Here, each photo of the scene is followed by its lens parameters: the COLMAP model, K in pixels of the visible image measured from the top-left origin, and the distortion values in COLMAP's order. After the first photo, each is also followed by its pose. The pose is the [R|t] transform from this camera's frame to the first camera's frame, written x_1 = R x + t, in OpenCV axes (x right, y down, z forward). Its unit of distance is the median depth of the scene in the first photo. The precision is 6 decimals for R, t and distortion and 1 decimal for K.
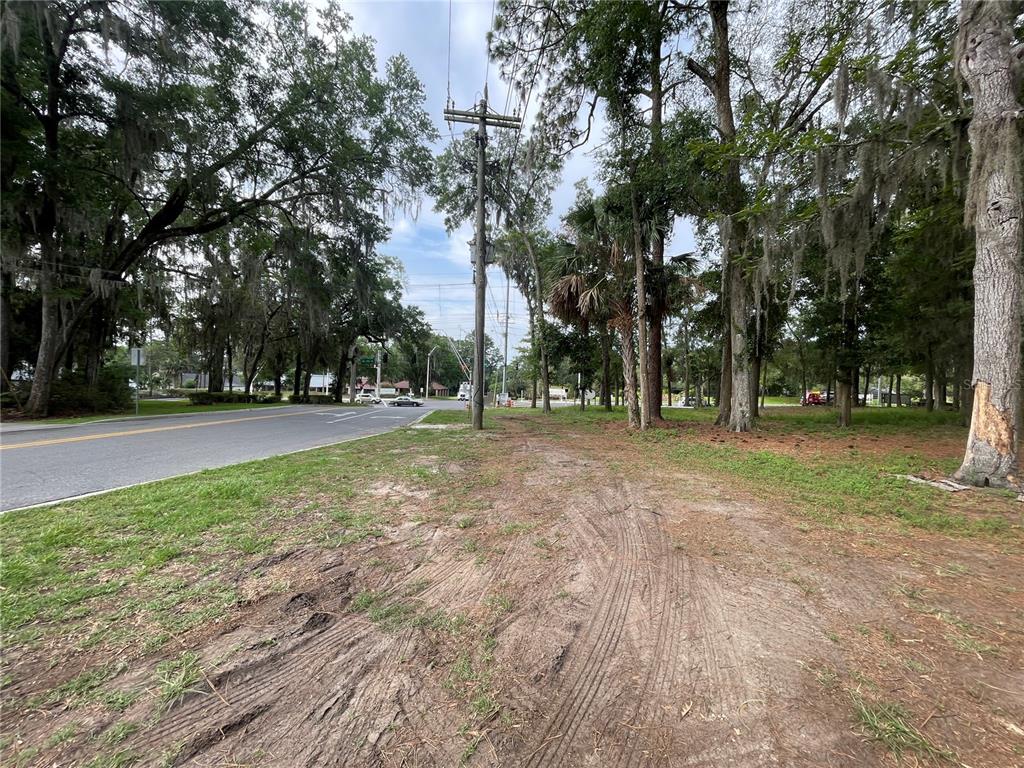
lens RADIAL K [[413.6, 0, 508.7], [0, 413.6, 382.2], [0, 0, 1]] dist [-0.000554, -0.000879]
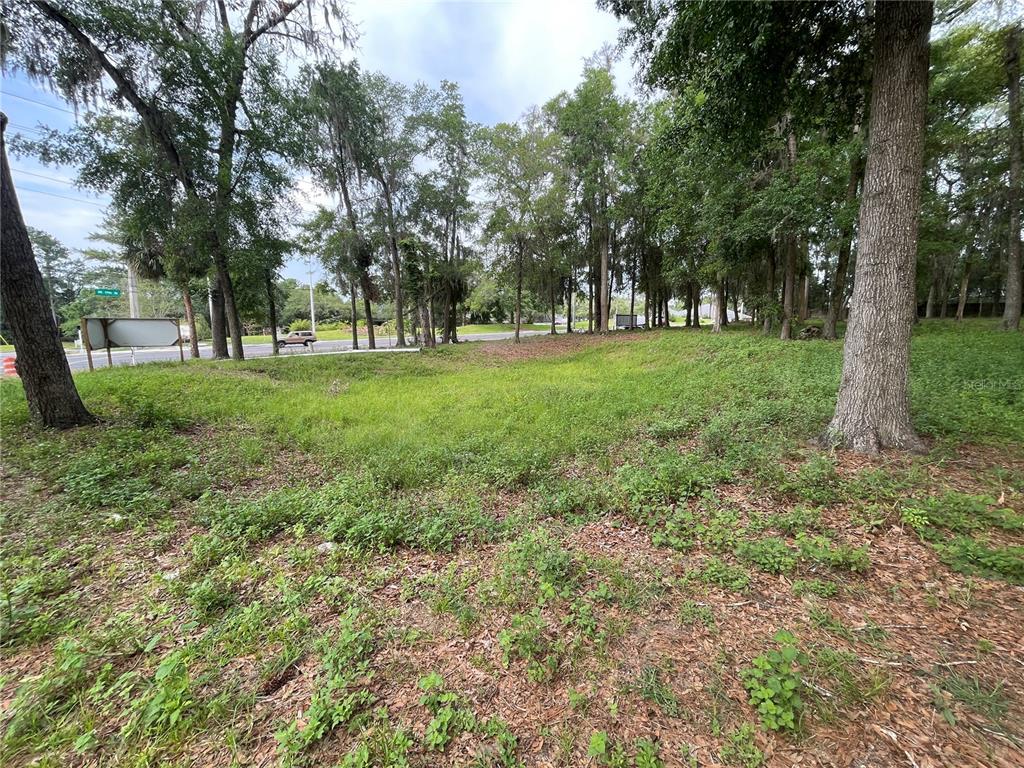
lens RADIAL K [[413.6, 0, 513.5], [0, 413.6, 382.4], [0, 0, 1]] dist [-0.000554, -0.000879]
pose [[0.763749, -0.128038, 0.632687, 0.549047], [0.024257, 0.985132, 0.170080, 0.045757], [-0.645057, -0.114551, 0.755499, 1.406430]]
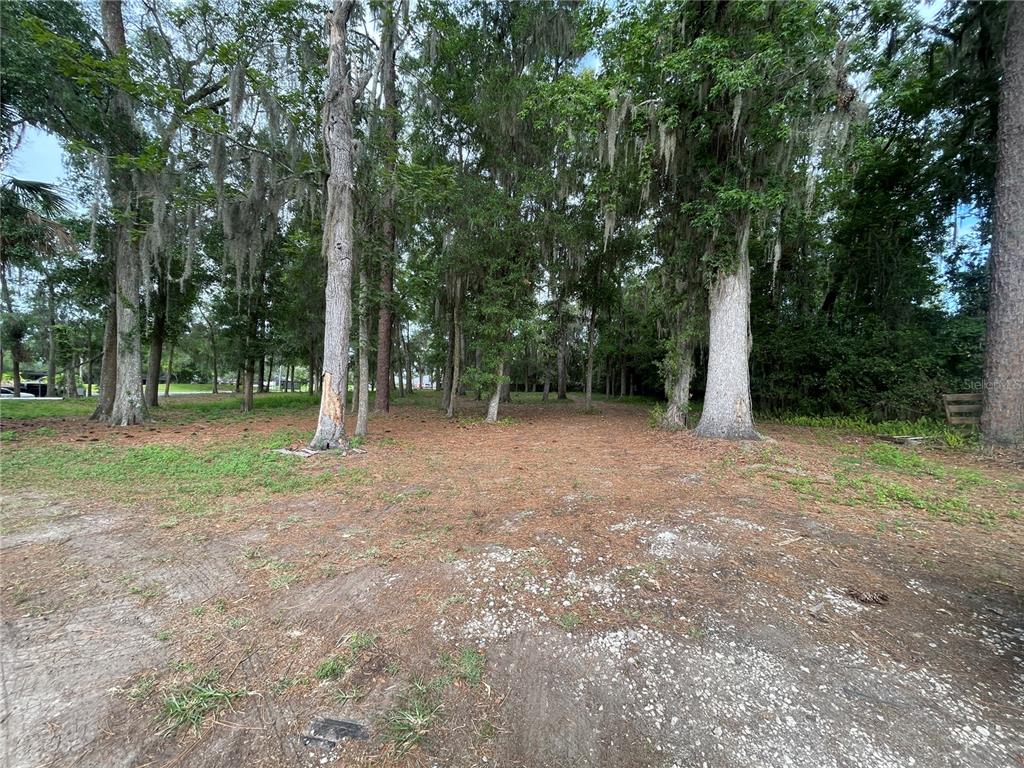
lens RADIAL K [[413.6, 0, 513.4], [0, 413.6, 383.6], [0, 0, 1]] dist [-0.000554, -0.000879]
pose [[0.322536, -0.000634, 0.946557, 0.018447], [-0.032456, 0.999404, 0.011729, -0.000251], [-0.946001, -0.034504, 0.322323, -0.006278]]
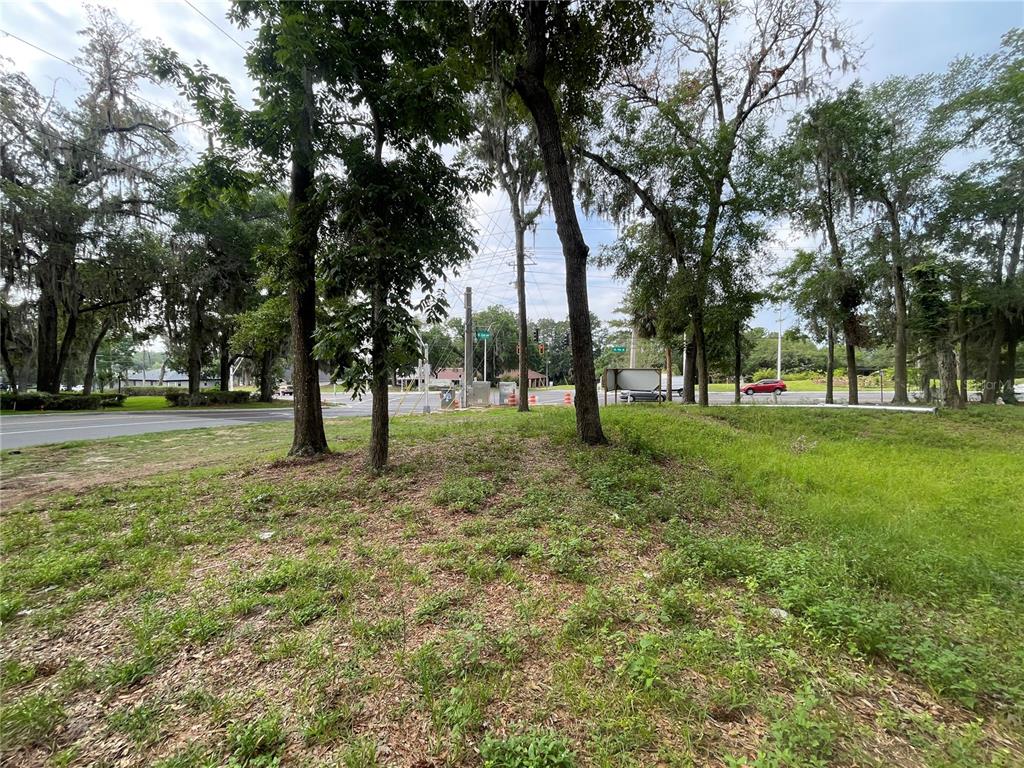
lens RADIAL K [[413.6, 0, 508.8], [0, 413.6, 382.4], [0, 0, 1]] dist [-0.000554, -0.000879]
pose [[0.947654, -0.025920, -0.318245, 0.543425], [0.034491, 0.999177, 0.021325, 0.042641], [0.317431, -0.031186, 0.947769, 1.395121]]
